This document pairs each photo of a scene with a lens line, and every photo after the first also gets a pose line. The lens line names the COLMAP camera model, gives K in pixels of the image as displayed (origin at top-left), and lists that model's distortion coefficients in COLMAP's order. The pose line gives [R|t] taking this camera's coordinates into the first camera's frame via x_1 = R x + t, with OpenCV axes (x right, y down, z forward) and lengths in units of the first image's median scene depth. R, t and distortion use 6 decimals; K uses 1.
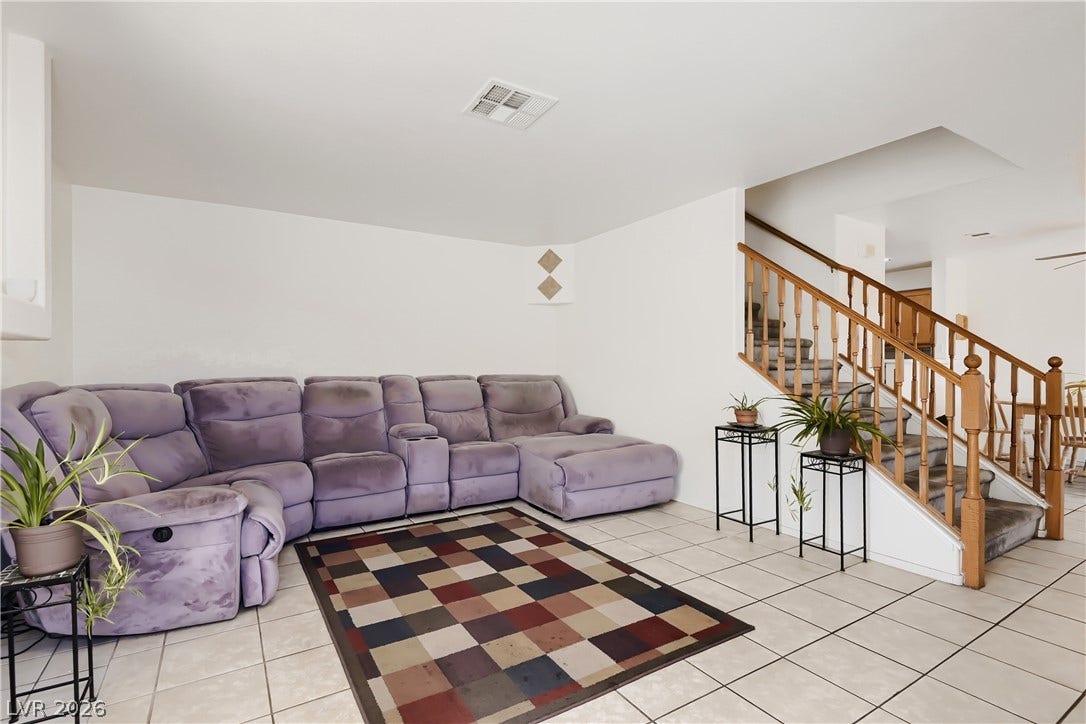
lens RADIAL K [[500.4, 0, 537.8], [0, 500.4, 370.2], [0, 0, 1]] dist [0.021776, -0.003873]
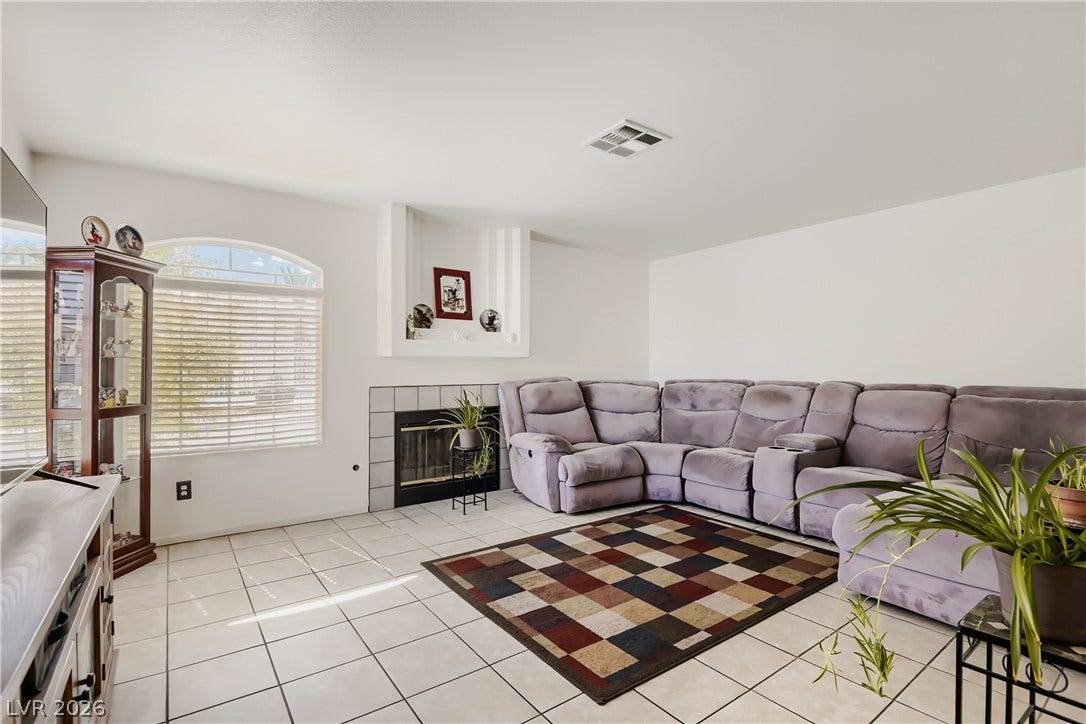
lens RADIAL K [[500.4, 0, 539.8], [0, 500.4, 364.0], [0, 0, 1]] dist [0.021776, -0.003873]
pose [[0.091524, -0.007194, -0.995777, 0.902446], [-0.010343, 0.999913, -0.008174, -0.012448], [0.995749, 0.011048, 0.091442, 0.613636]]
